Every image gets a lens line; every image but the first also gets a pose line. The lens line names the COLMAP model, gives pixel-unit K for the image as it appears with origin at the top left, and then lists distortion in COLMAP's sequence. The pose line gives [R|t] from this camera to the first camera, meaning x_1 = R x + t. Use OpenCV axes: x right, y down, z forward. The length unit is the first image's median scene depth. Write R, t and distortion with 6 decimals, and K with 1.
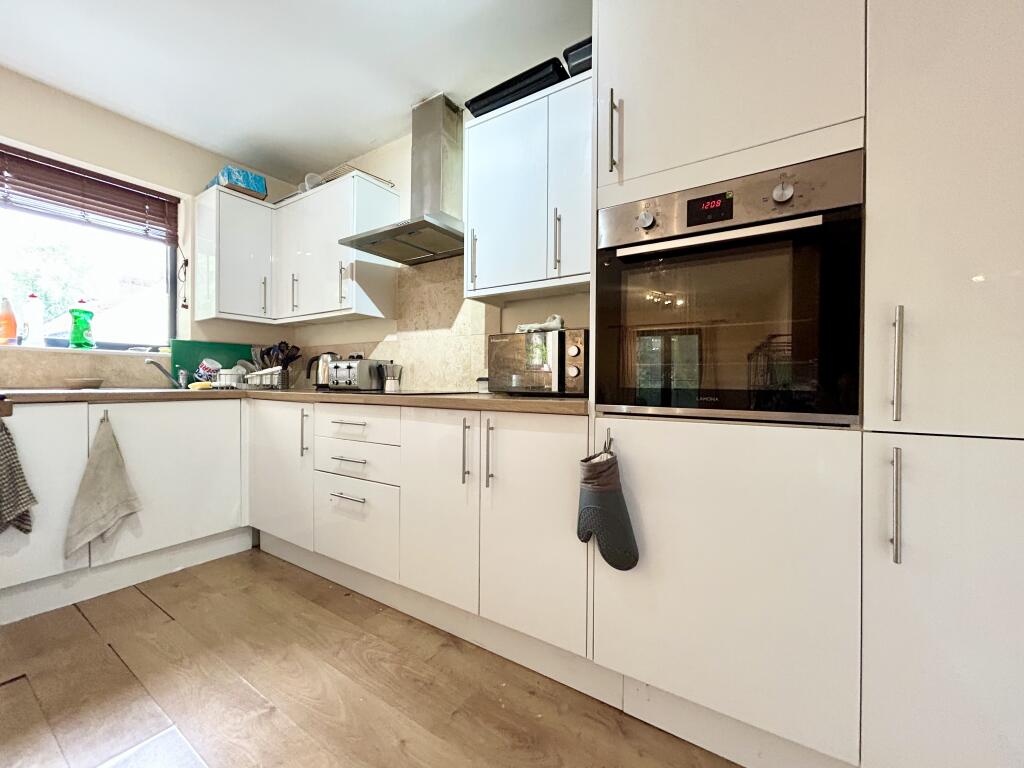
lens RADIAL K [[410.3, 0, 512.0], [0, 410.3, 384.0], [0, 0, 1]] dist [-0.006286, -0.000304]
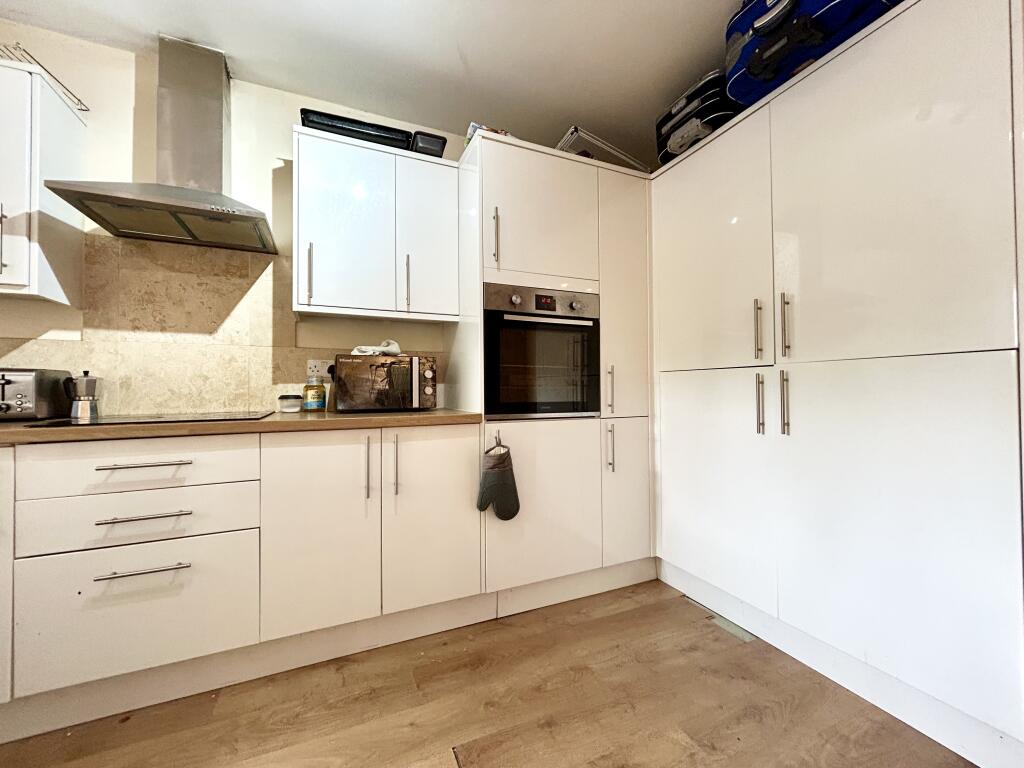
lens RADIAL K [[413.0, 0, 512.0], [0, 413.0, 384.0], [0, 0, 1]] dist [-0.001207, -0.000192]
pose [[0.540142, -0.001833, 0.841572, -0.650954], [0.012663, 0.999902, -0.005950, -0.033234], [-0.841479, 0.013871, 0.540113, 0.081772]]
